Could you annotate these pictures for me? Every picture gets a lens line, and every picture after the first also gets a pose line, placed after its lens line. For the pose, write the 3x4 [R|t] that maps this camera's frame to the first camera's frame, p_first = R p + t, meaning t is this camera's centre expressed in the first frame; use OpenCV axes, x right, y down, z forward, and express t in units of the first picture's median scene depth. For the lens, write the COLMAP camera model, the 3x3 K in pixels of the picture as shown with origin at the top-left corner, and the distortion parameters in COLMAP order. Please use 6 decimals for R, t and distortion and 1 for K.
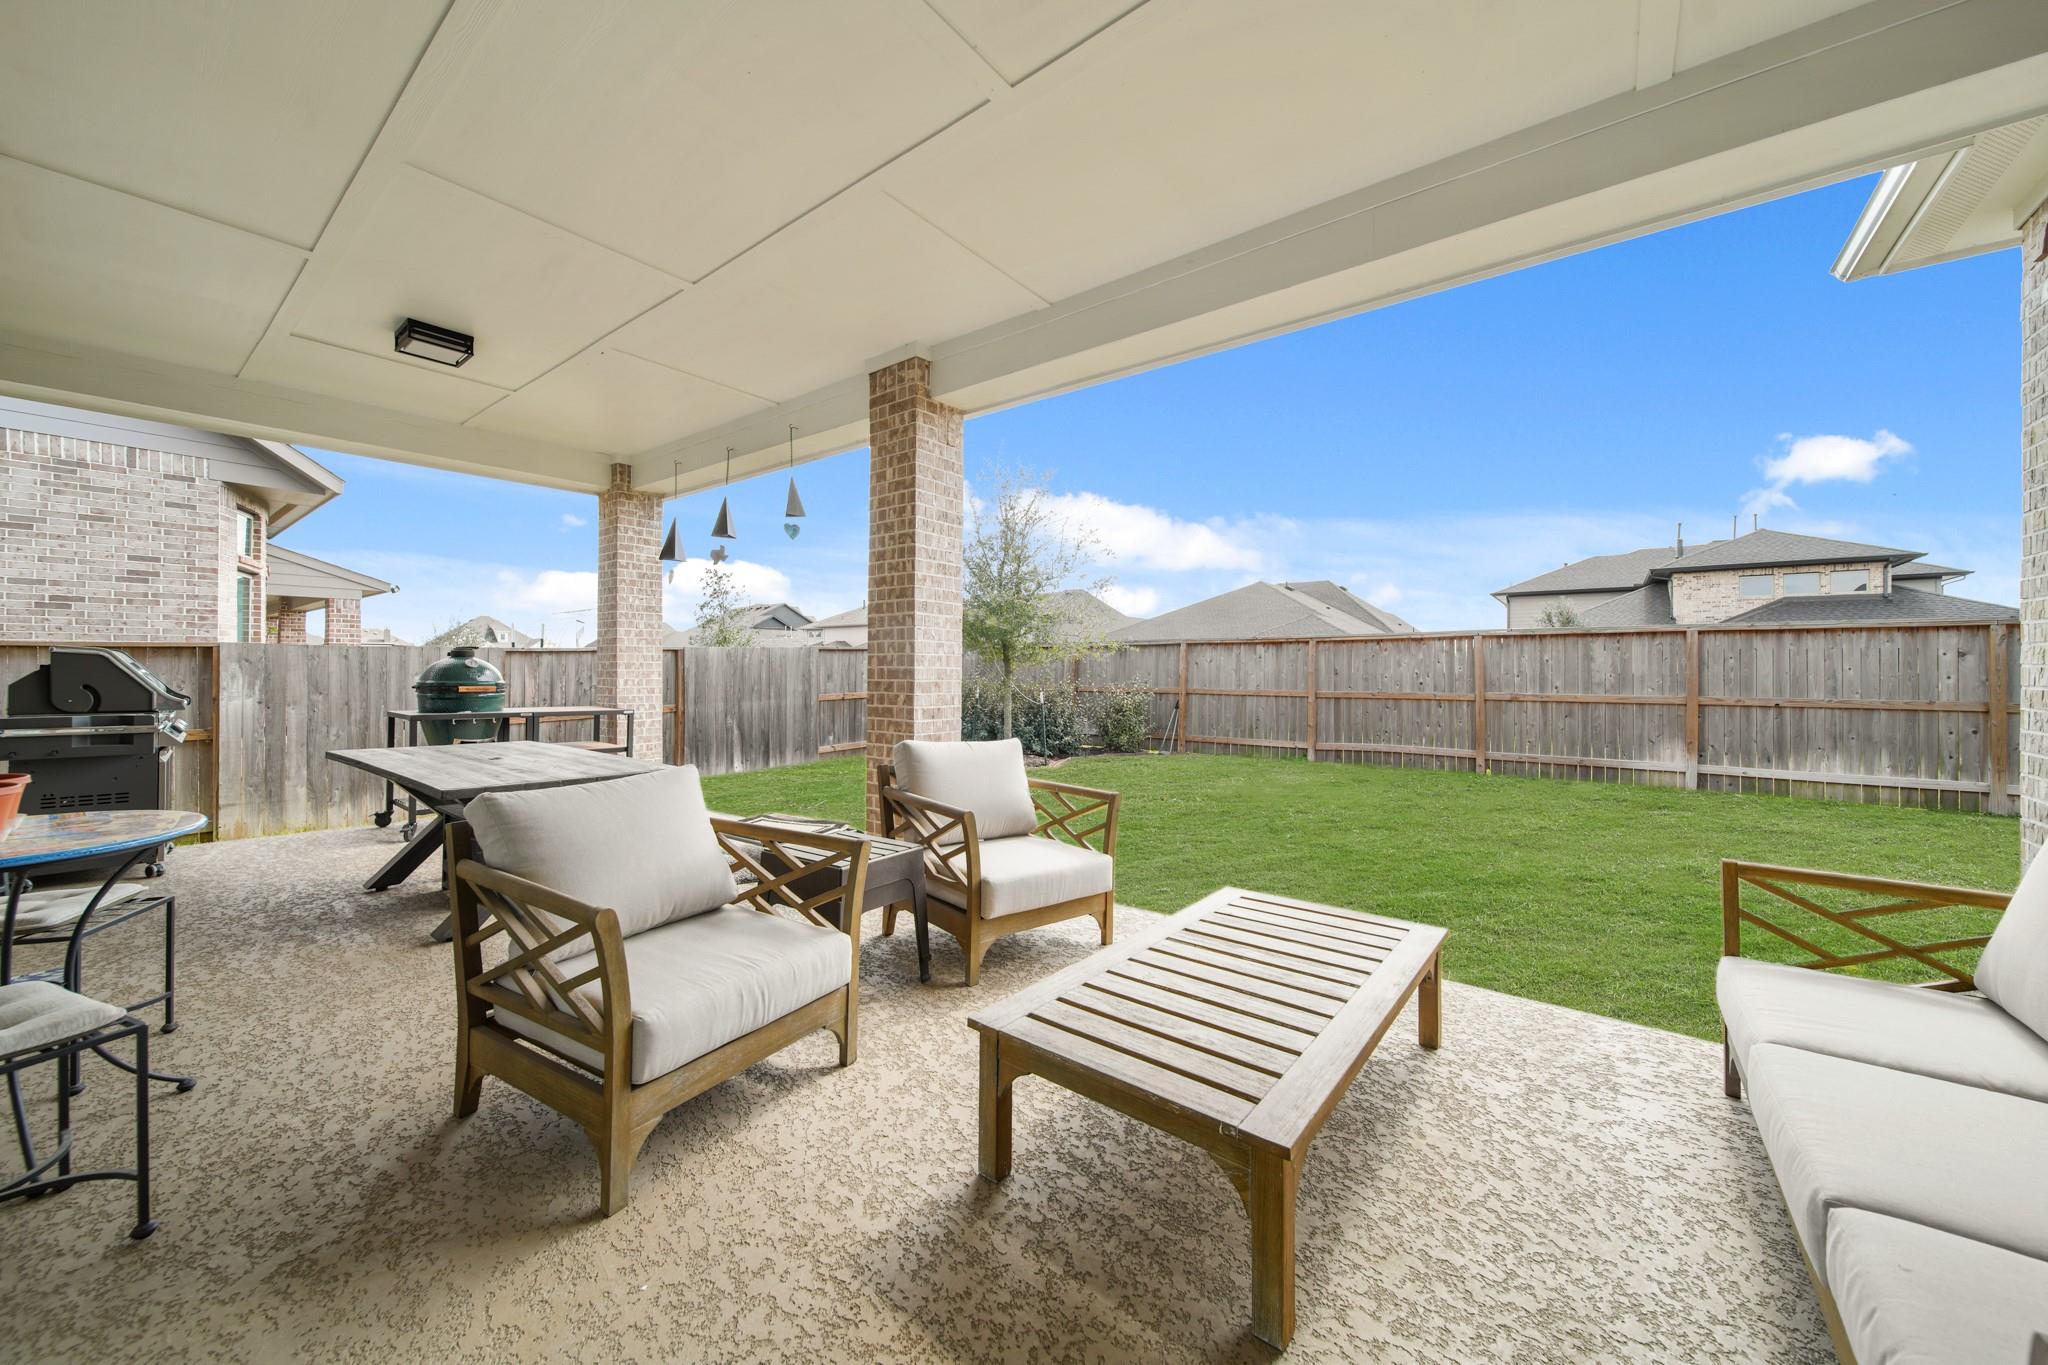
lens RADIAL K [[743.6, 0, 1026.6], [0, 743.6, 661.0], [0, 0, 1]] dist [-0.006110, -0.000106]
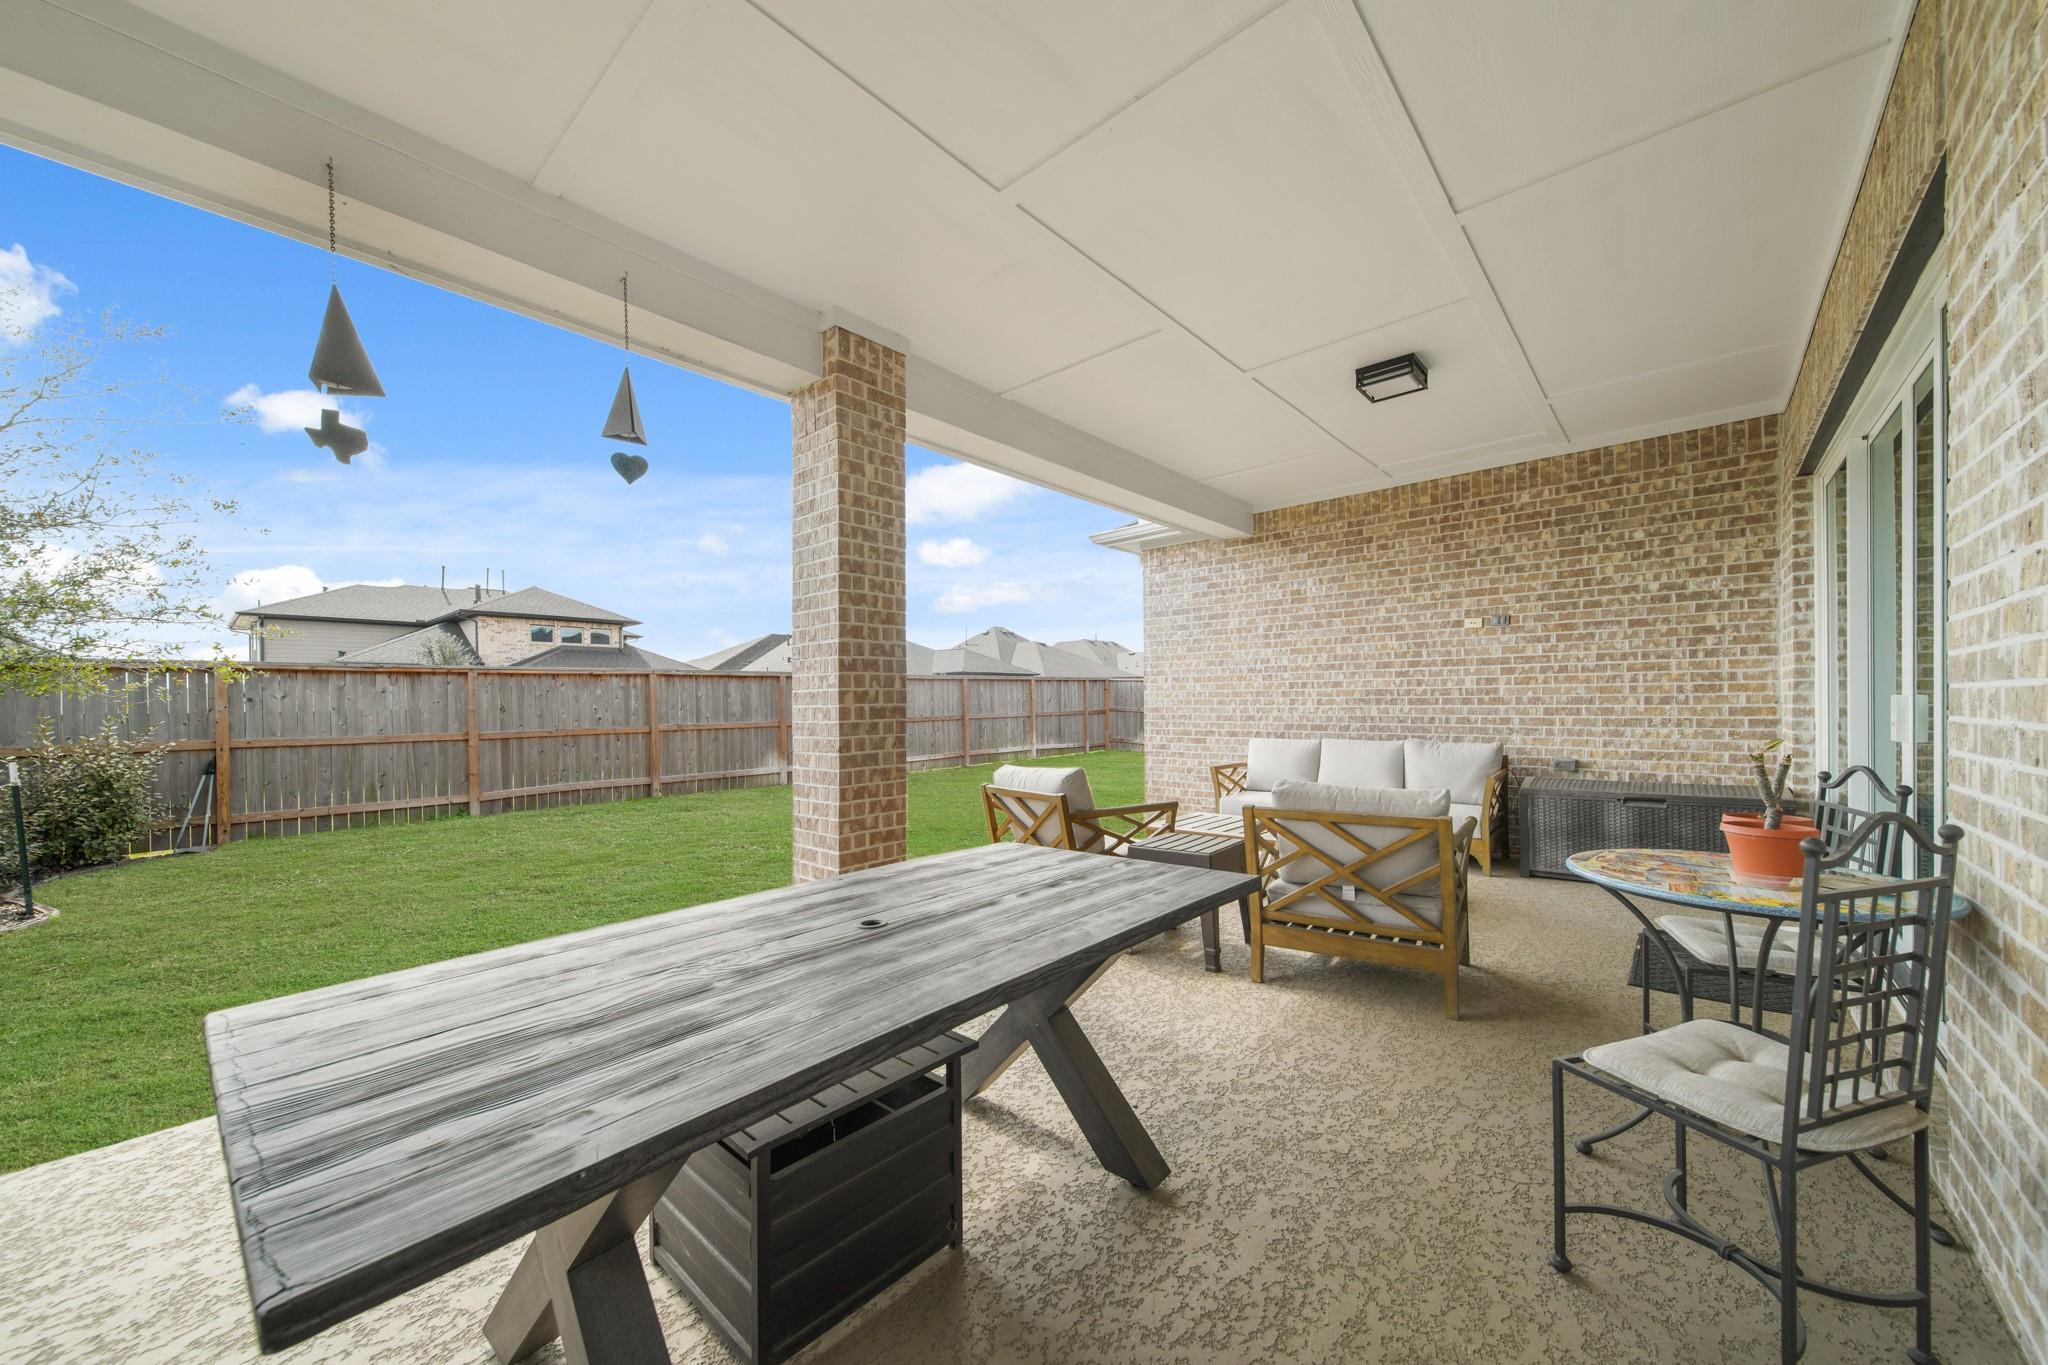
lens RADIAL K [[741.1, 0, 1029.6], [0, 741.1, 699.6], [0, 0, 1]] dist [0.000096, -0.000122]
pose [[0.061727, -0.004479, 0.998083, -0.477907], [0.000438, 0.999990, 0.004461, -0.000617], [-0.998093, 0.000162, 0.061728, 0.369861]]
